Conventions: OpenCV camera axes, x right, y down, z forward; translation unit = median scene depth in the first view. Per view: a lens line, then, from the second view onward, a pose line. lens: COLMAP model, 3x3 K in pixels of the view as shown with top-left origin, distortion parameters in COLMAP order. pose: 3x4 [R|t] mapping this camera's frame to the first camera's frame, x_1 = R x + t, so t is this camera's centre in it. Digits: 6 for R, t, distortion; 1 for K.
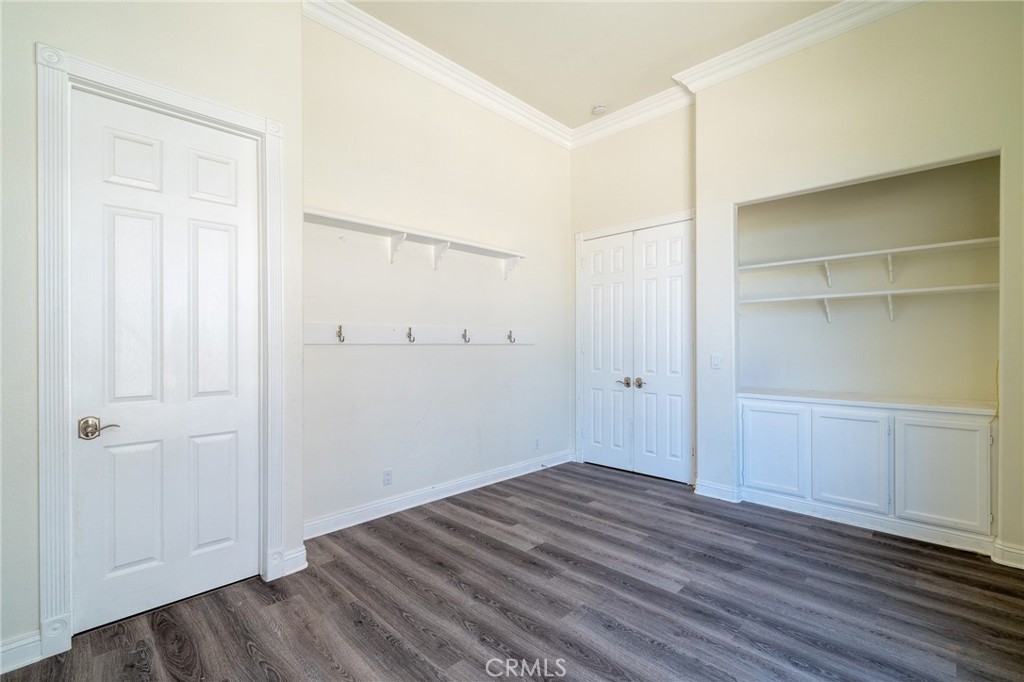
lens RADIAL K [[448.7, 0, 513.1], [0, 448.7, 344.3], [0, 0, 1]] dist [0.000320, -0.000094]
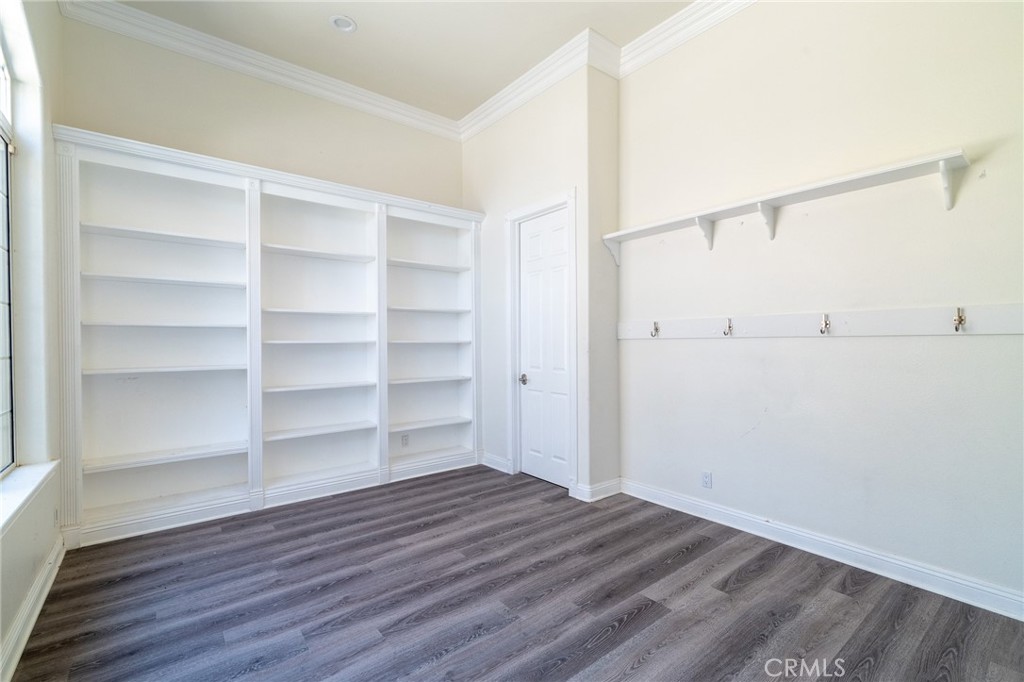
lens RADIAL K [[448.7, 0, 513.1], [0, 448.7, 344.3], [0, 0, 1]] dist [0.000320, -0.000094]
pose [[-0.117507, 0.010541, -0.993016, 0.850494], [0.008234, 0.999920, 0.009640, 0.001142], [0.993038, -0.007044, -0.117585, 0.865035]]
